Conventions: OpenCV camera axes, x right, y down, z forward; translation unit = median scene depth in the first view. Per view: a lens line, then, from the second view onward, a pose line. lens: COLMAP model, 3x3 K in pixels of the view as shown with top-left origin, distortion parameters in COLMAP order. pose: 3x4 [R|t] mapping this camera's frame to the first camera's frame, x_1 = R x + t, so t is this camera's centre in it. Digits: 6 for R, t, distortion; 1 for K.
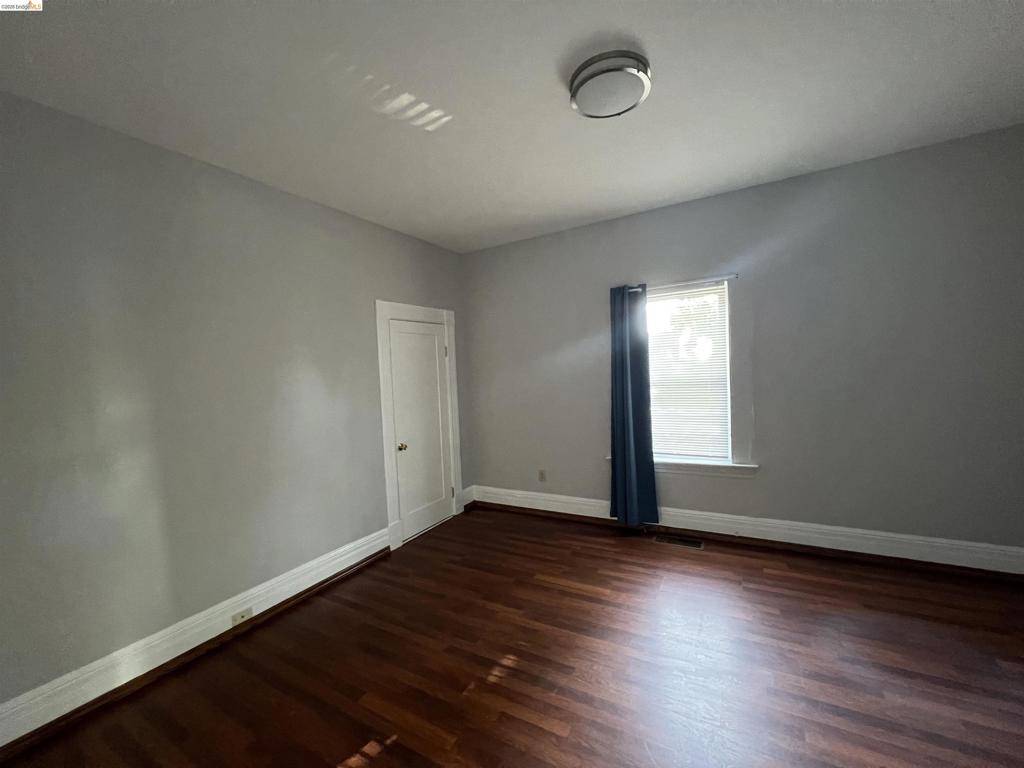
lens RADIAL K [[410.0, 0, 509.2], [0, 410.0, 386.7], [0, 0, 1]] dist [-0.000578, 0.000510]
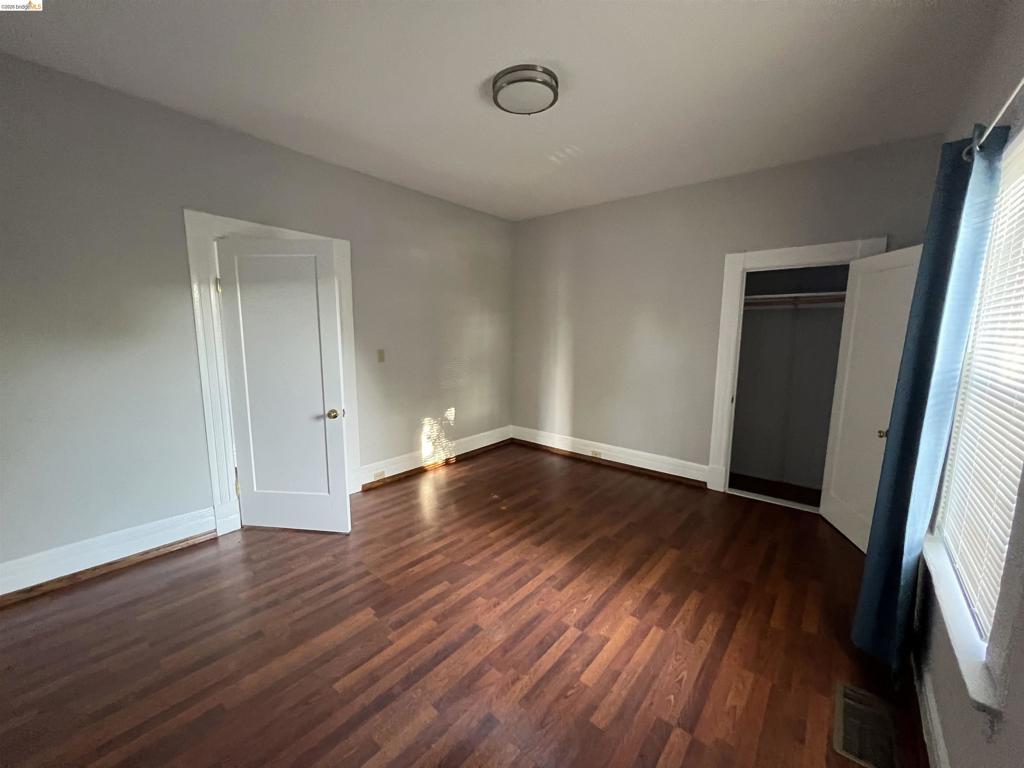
lens RADIAL K [[410.0, 0, 508.2], [0, 410.0, 387.4], [0, 0, 1]] dist [-0.000578, 0.000510]
pose [[-0.179716, 0.186706, -0.965838, 0.947222], [-0.033507, 0.980092, 0.195696, -0.071624], [0.983148, 0.067532, -0.169883, 0.737193]]
